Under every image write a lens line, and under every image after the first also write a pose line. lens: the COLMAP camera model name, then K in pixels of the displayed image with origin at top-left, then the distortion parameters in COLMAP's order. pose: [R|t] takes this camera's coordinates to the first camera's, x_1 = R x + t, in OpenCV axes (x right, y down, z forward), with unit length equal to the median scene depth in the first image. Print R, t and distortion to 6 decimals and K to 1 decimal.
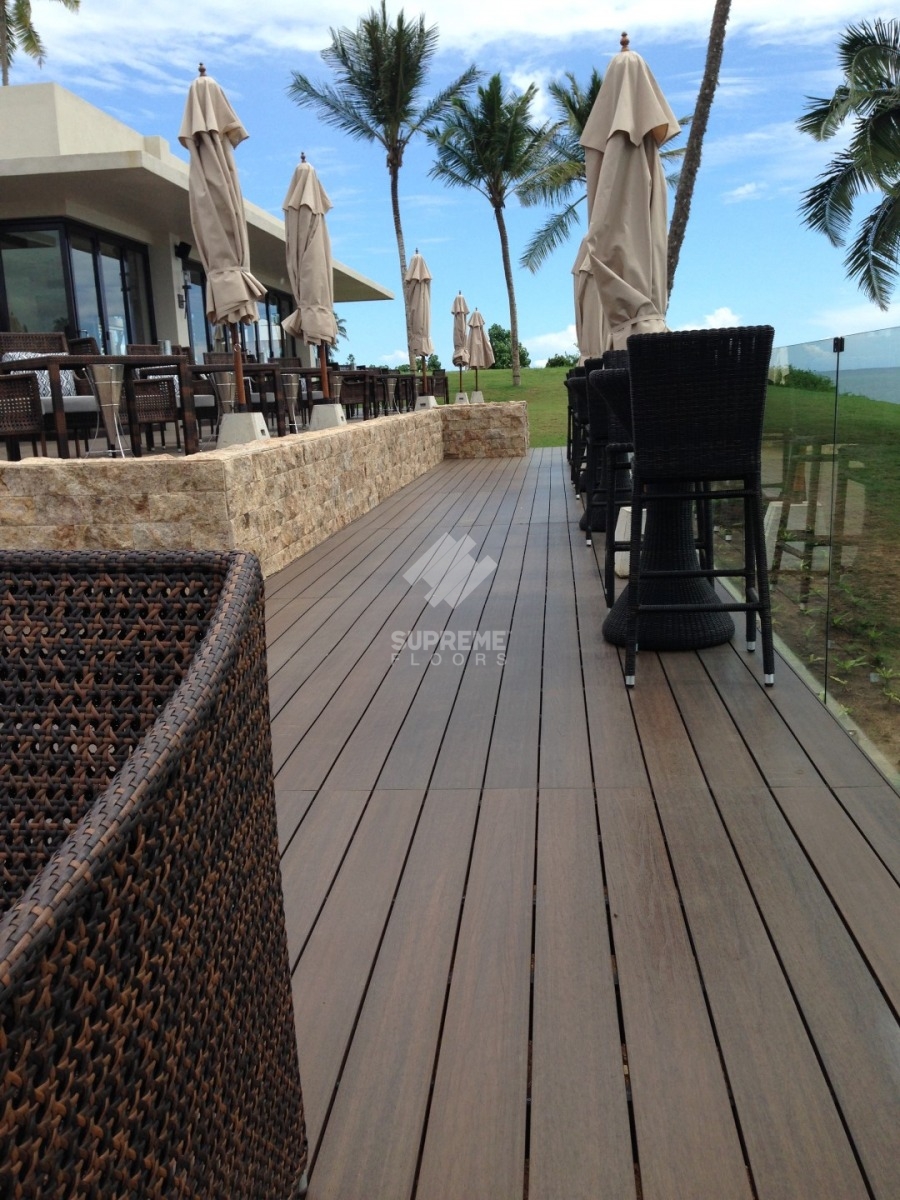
lens RADIAL K [[1139.8, 0, 446.4], [0, 1139.8, 602.0], [0, 0, 1]] dist [0.026199, 0.000000]
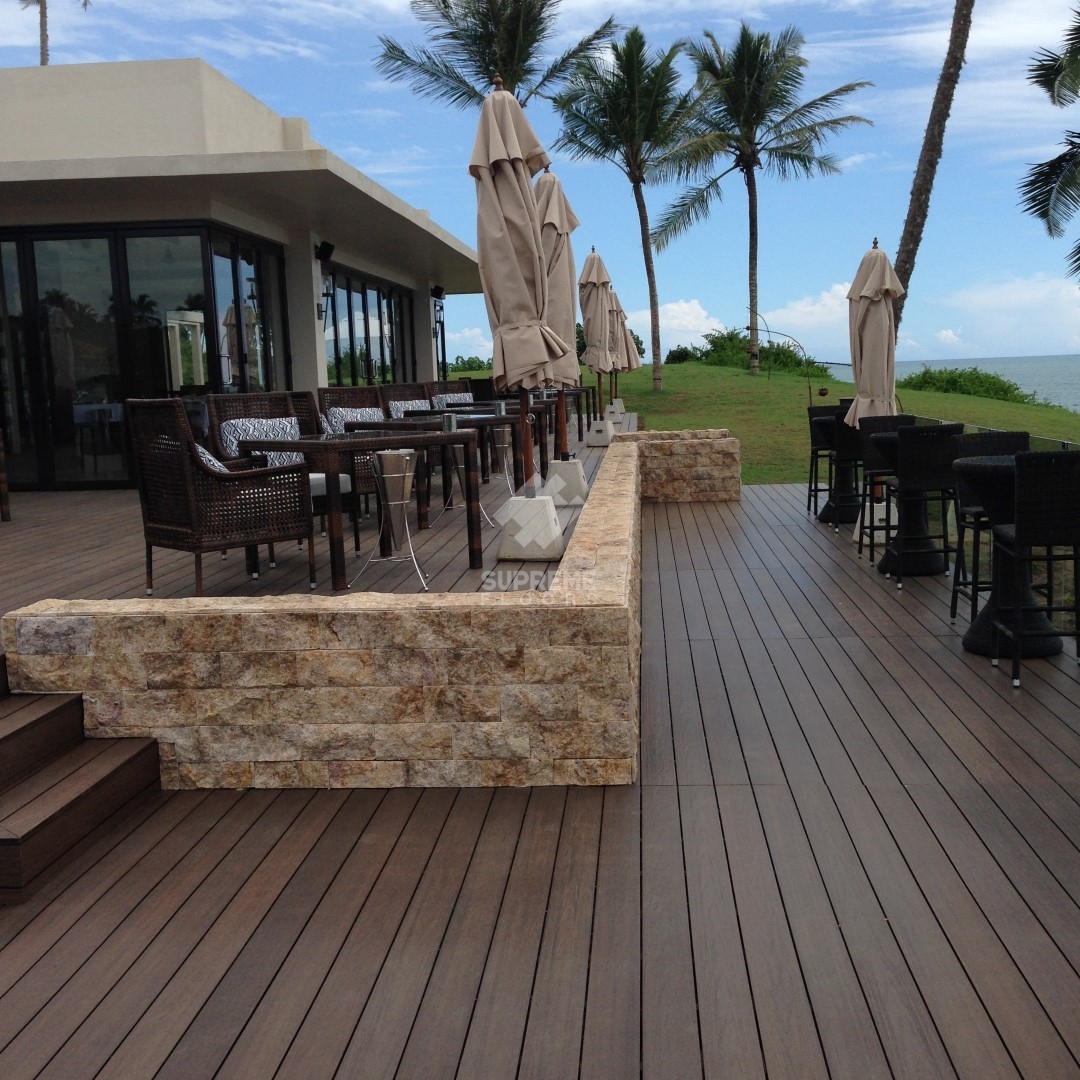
lens RADIAL K [[1357.0, 0, 543.1], [0, 1357.0, 536.2], [0, 0, 1]] dist [0.024759, 0.000000]
pose [[0.999774, 0.003264, 0.021030, -0.131079], [-0.001893, 0.997891, -0.064884, -0.053905], [-0.021197, 0.064829, 0.997671, 0.039939]]
